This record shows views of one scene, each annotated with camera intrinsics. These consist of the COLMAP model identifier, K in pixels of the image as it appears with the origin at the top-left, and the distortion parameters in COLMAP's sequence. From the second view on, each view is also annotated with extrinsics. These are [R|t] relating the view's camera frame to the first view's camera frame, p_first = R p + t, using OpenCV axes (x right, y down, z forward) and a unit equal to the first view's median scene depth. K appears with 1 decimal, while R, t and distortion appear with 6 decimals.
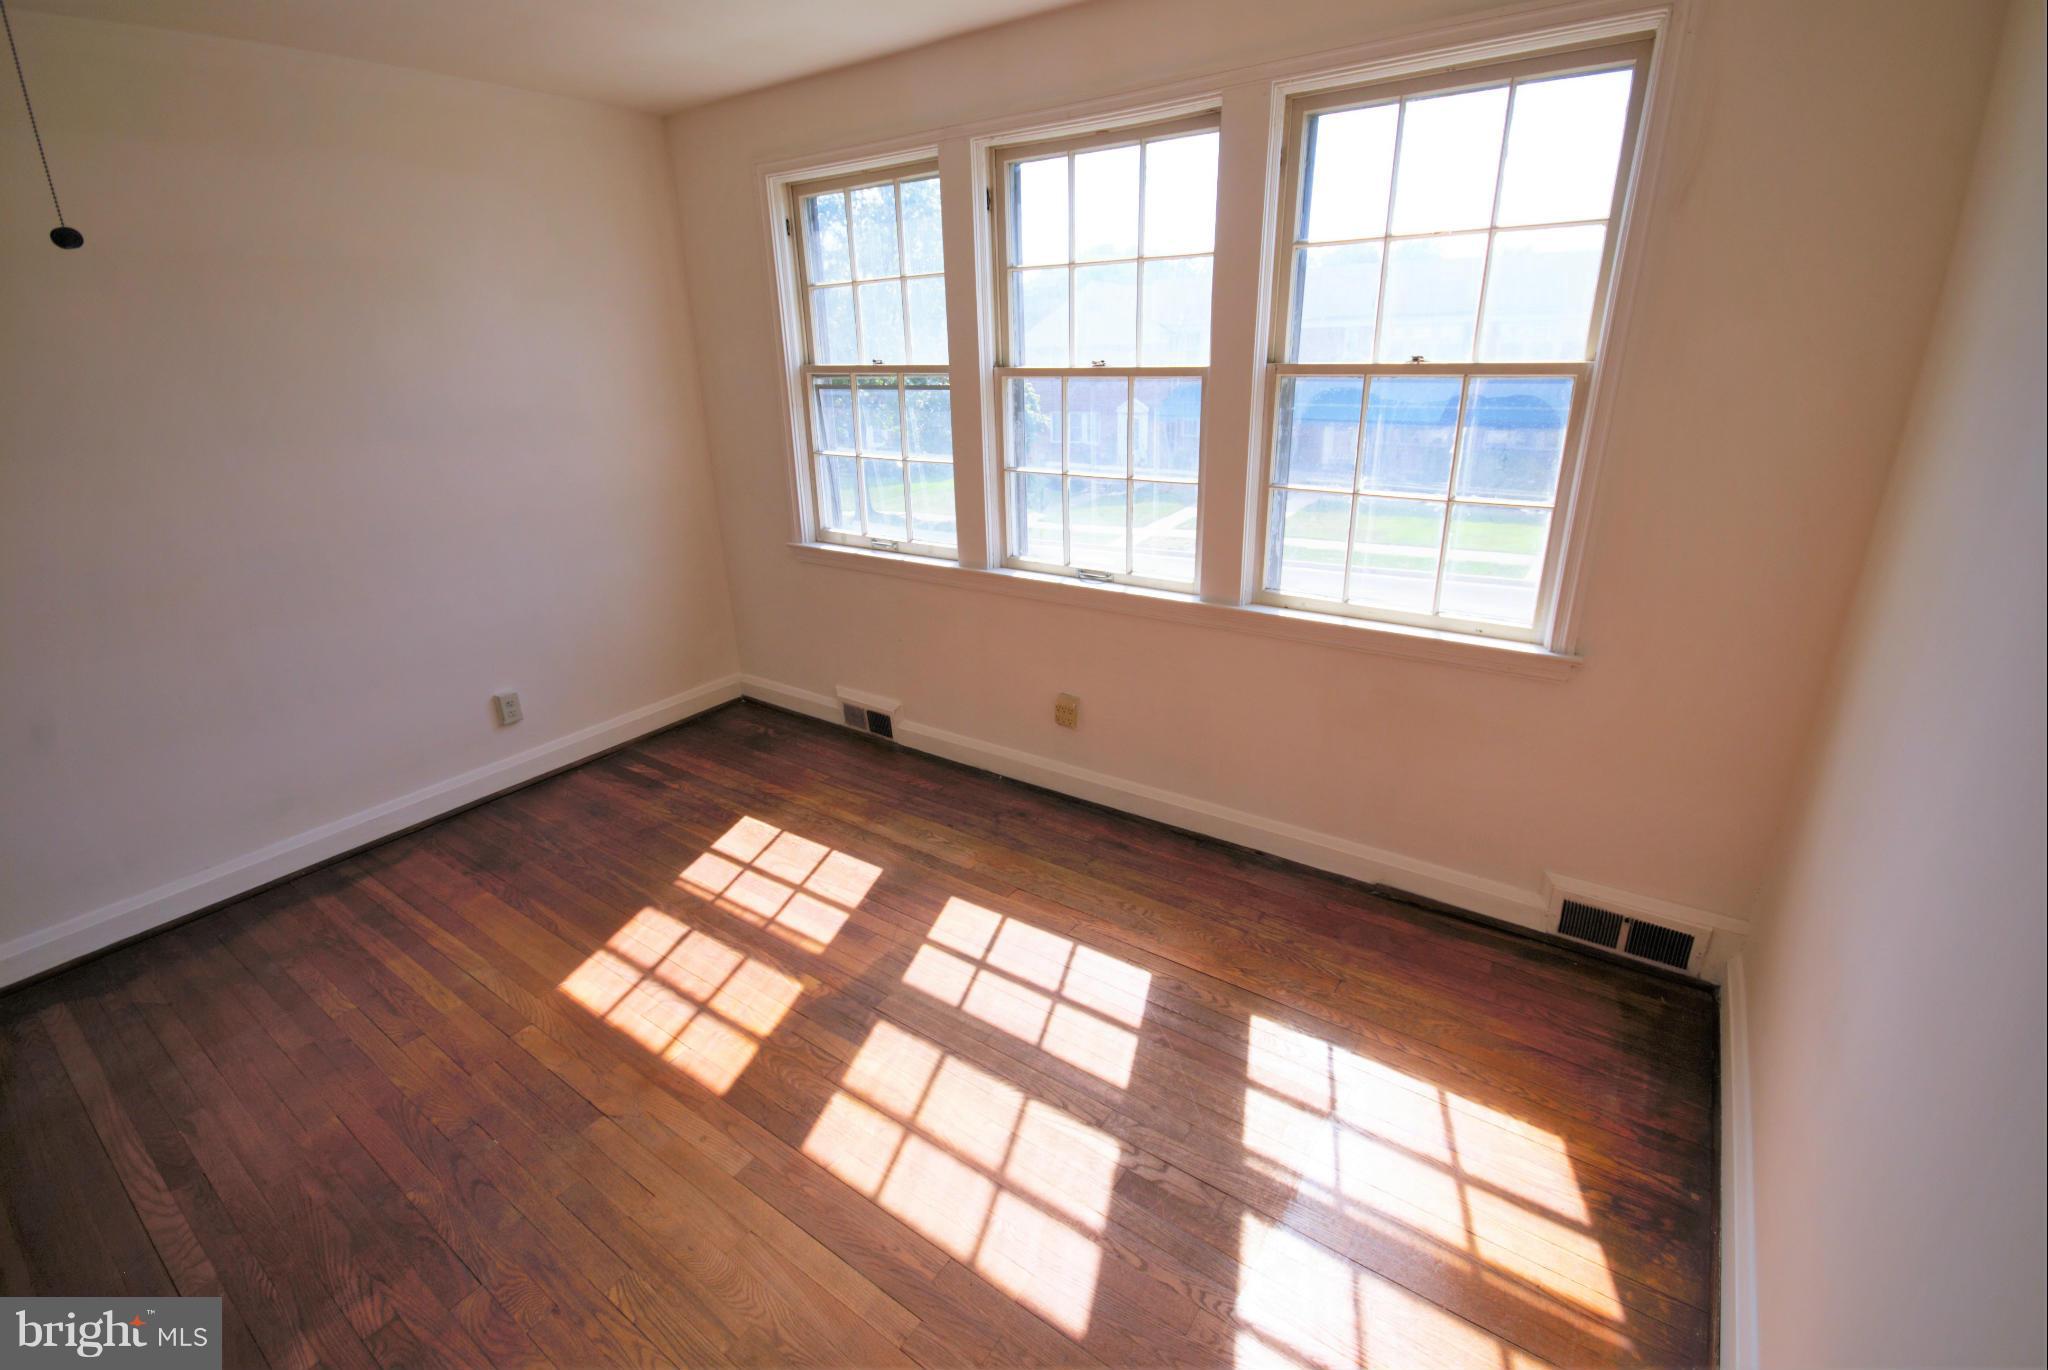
lens RADIAL K [[901.1, 0, 1021.3], [0, 901.1, 670.9], [0, 0, 1]] dist [-0.002865, 0.000111]
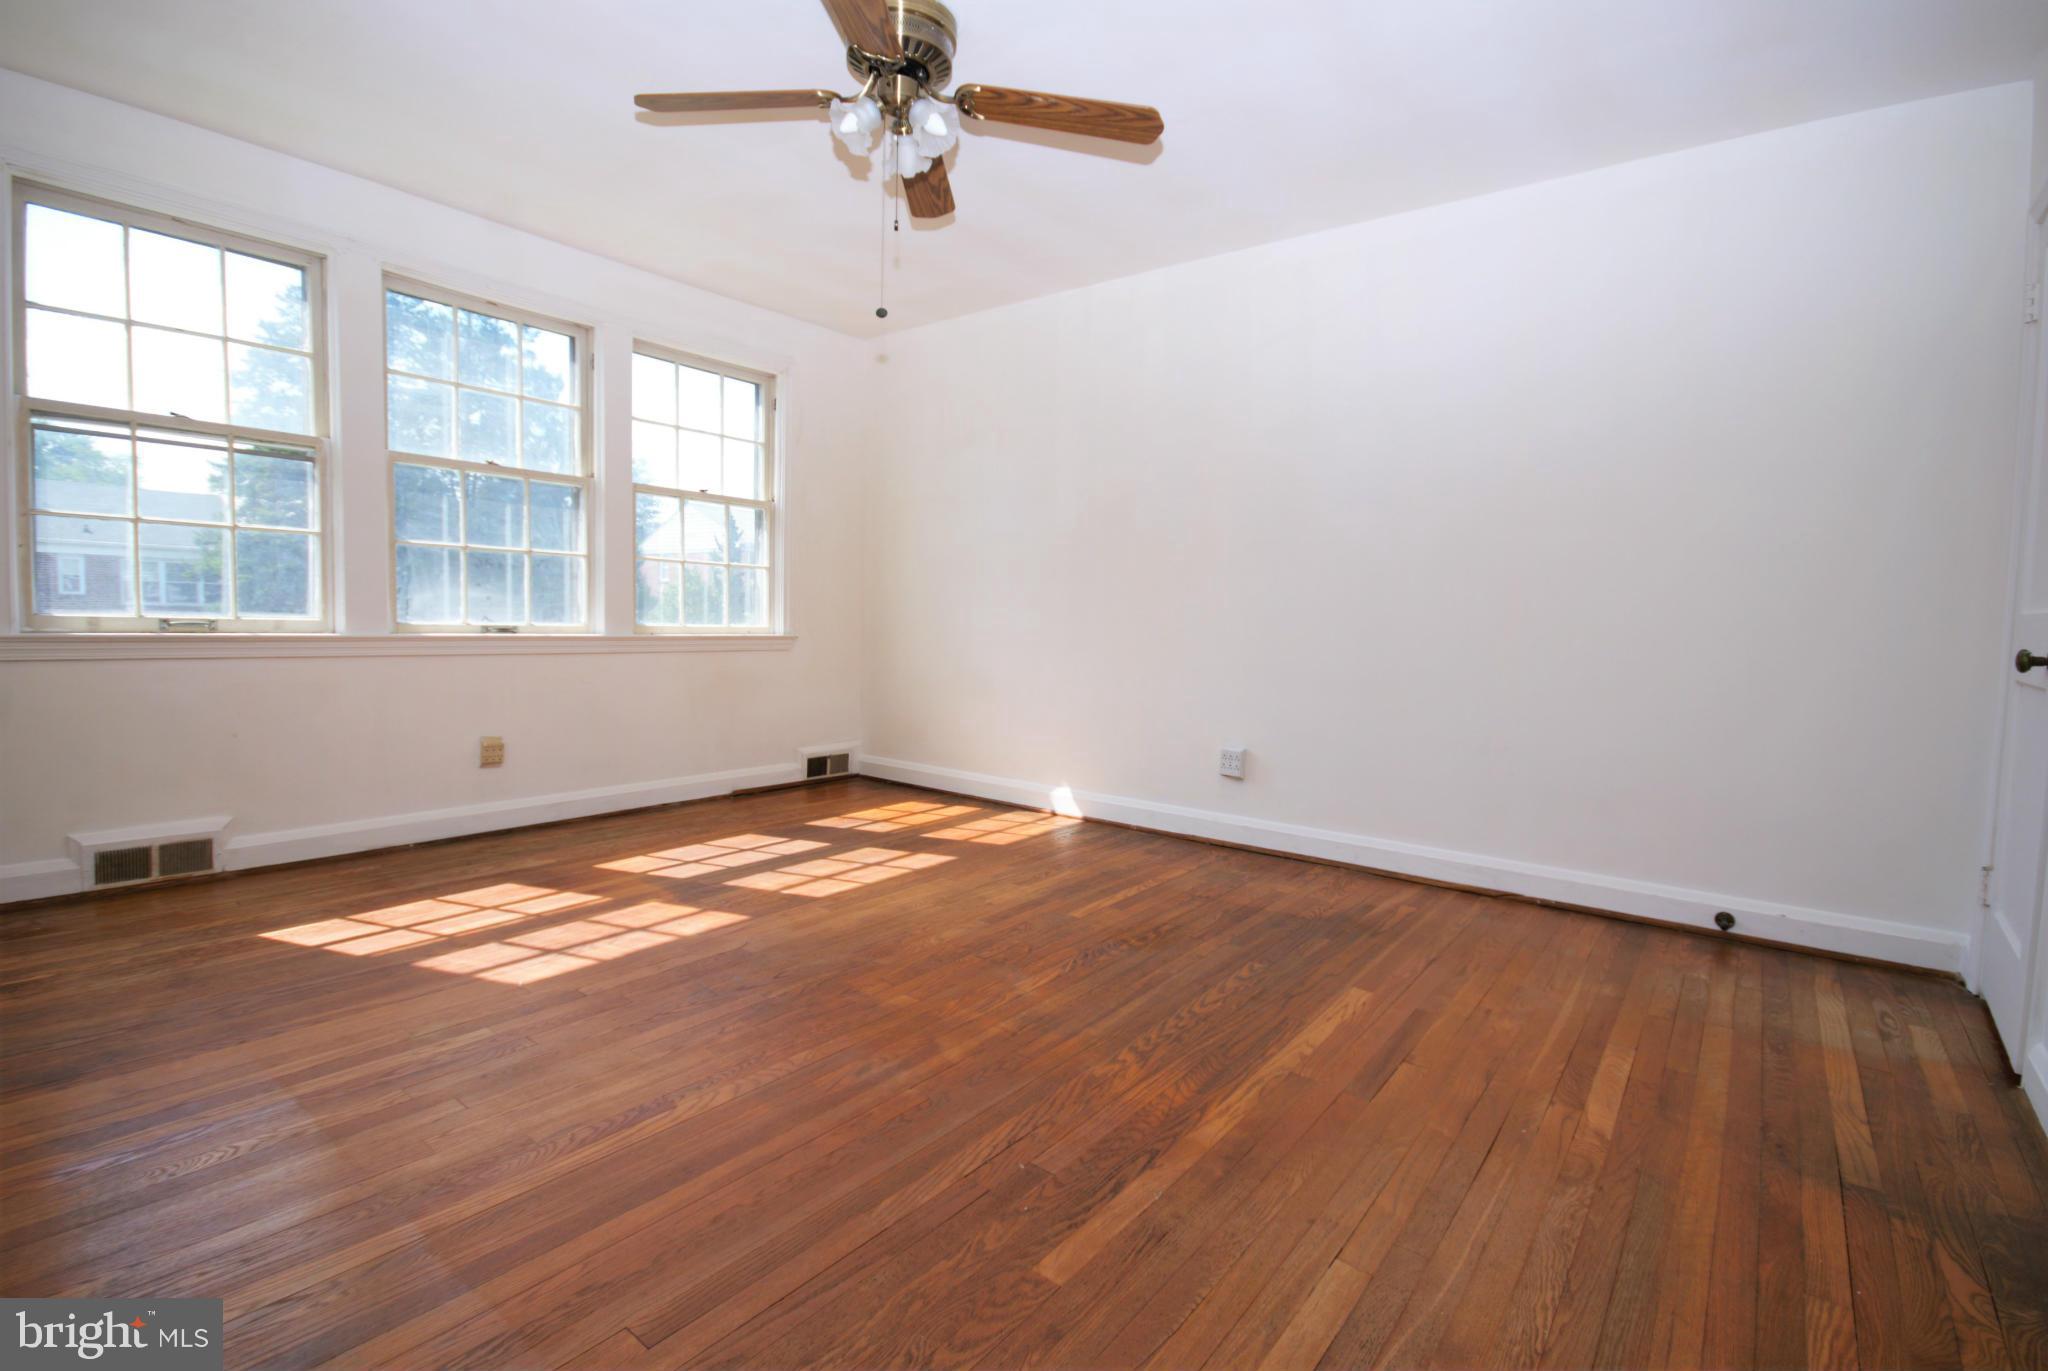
lens RADIAL K [[920.1, 0, 1034.8], [0, 920.1, 693.3], [0, 0, 1]] dist [0.005796, -0.012403]
pose [[0.037588, -0.051089, 0.997987, -1.341615], [0.305104, 0.951591, 0.037223, 0.173882], [-0.951577, 0.303091, 0.051355, 0.319503]]
